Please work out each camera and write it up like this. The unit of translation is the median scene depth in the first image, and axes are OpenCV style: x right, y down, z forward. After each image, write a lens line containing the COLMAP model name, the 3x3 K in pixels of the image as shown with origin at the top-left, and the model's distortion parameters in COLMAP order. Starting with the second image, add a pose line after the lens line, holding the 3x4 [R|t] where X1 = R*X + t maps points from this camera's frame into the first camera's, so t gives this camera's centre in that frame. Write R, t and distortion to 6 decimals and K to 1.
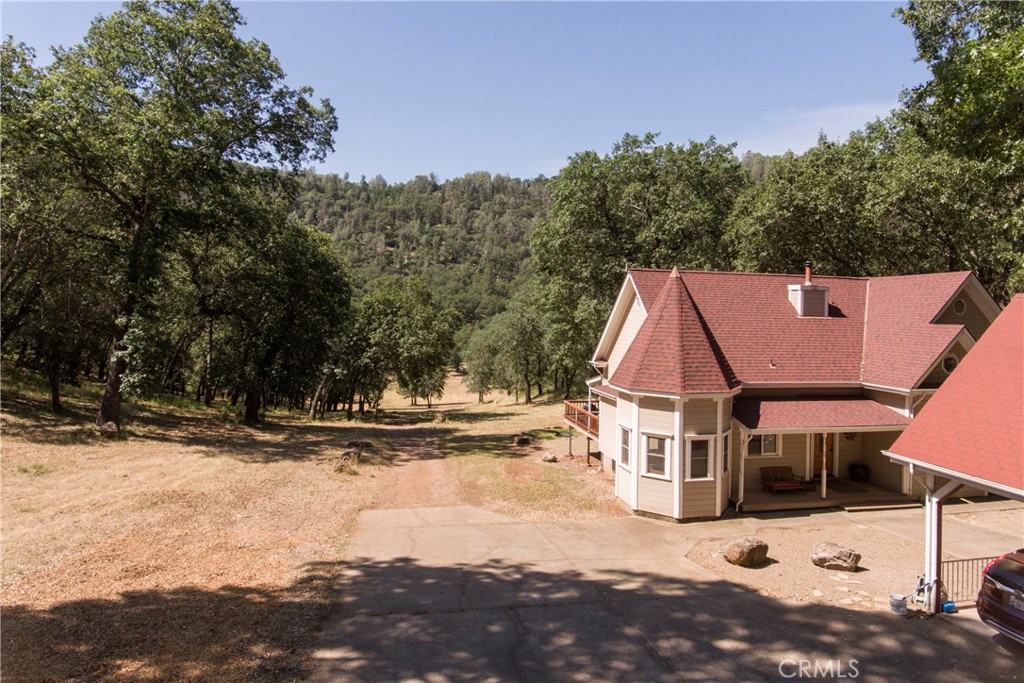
lens RADIAL K [[567.4, 0, 510.4], [0, 567.4, 308.5], [0, 0, 1]] dist [-0.006252, -0.000571]
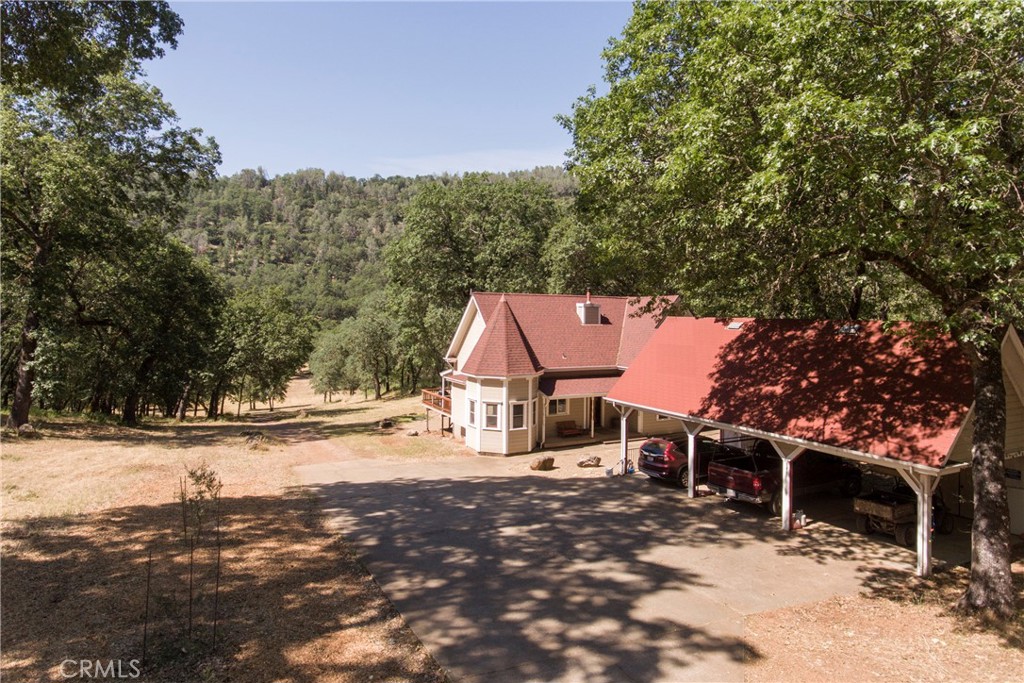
lens RADIAL K [[567.4, 0, 510.4], [0, 567.4, 308.5], [0, 0, 1]] dist [-0.006252, -0.000571]
pose [[0.958782, -0.005005, 0.284097, -0.057412], [0.004681, 0.999987, 0.001819, -0.017069], [-0.284103, -0.000414, 0.958794, -0.215559]]
